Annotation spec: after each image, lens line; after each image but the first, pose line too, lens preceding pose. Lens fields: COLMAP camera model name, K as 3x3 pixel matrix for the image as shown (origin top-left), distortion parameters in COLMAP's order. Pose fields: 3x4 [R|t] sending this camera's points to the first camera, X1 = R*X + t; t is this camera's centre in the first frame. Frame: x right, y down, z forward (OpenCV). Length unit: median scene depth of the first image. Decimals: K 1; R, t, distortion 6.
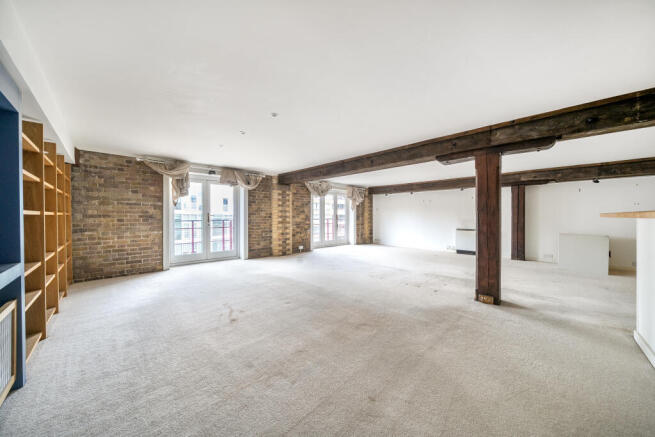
lens RADIAL K [[222.5, 0, 326.3], [0, 222.5, 216.9], [0, 0, 1]] dist [-0.000099, 0.000083]
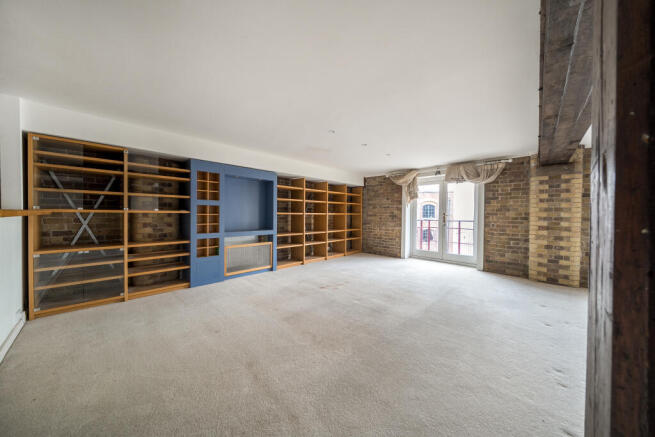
lens RADIAL K [[222.5, 0, 326.4], [0, 222.5, 215.7], [0, 0, 1]] dist [-0.000099, 0.000083]
pose [[0.039593, 0.002606, -0.999212, 0.403144], [-0.018787, 0.999822, 0.001863, 0.001142], [0.999039, 0.018699, 0.039635, 0.390159]]
